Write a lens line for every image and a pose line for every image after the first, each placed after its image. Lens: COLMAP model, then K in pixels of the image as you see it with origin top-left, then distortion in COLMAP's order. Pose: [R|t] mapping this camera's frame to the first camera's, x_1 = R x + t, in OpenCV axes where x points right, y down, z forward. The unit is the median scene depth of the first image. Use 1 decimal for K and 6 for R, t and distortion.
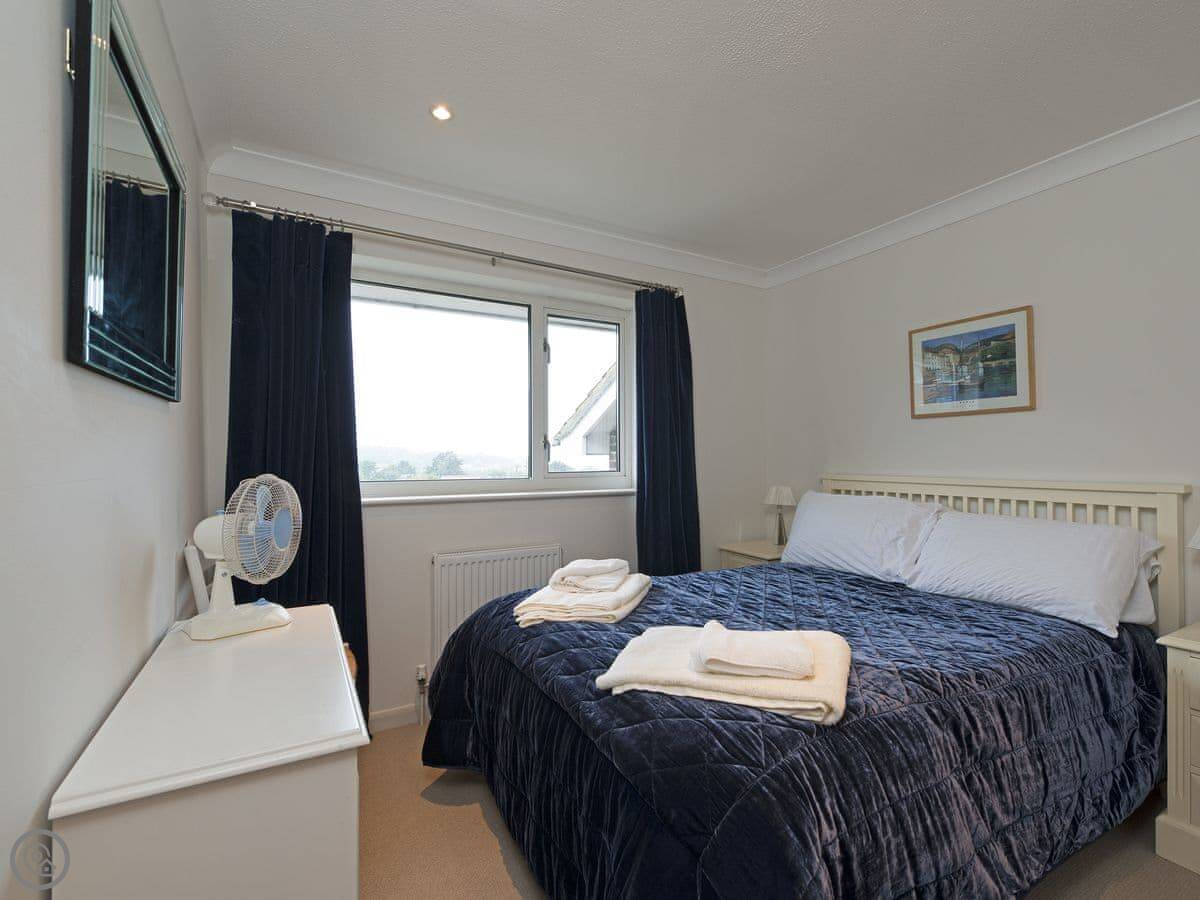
lens RADIAL K [[538.6, 0, 604.3], [0, 538.6, 451.2], [0, 0, 1]] dist [0.010368, -0.002490]
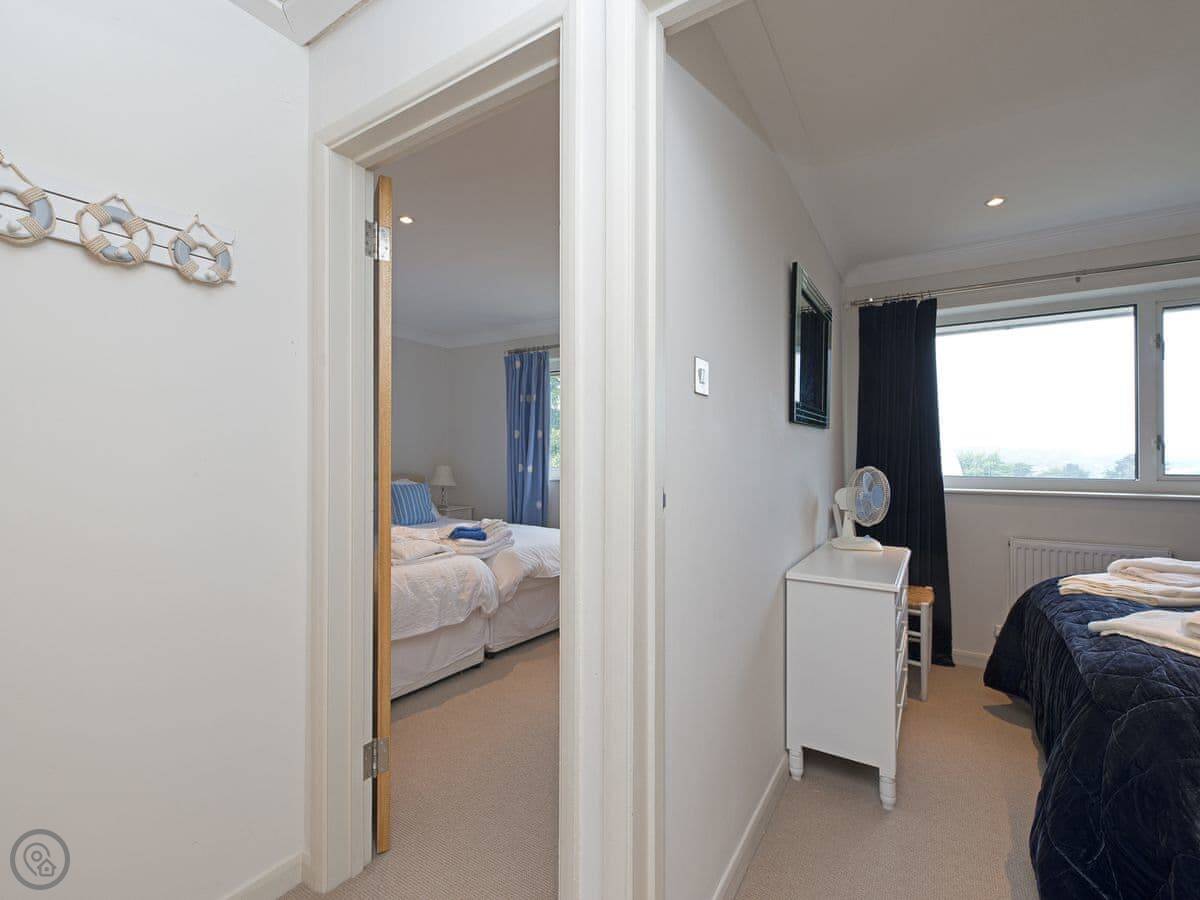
lens RADIAL K [[538.6, 0, 602.5], [0, 538.6, 454.3], [0, 0, 1]] dist [0.010368, -0.002490]
pose [[0.462226, -0.001695, -0.886760, 0.506322], [0.003582, 0.999994, -0.000045, -0.000227], [0.886755, -0.003155, 0.462230, -0.561285]]
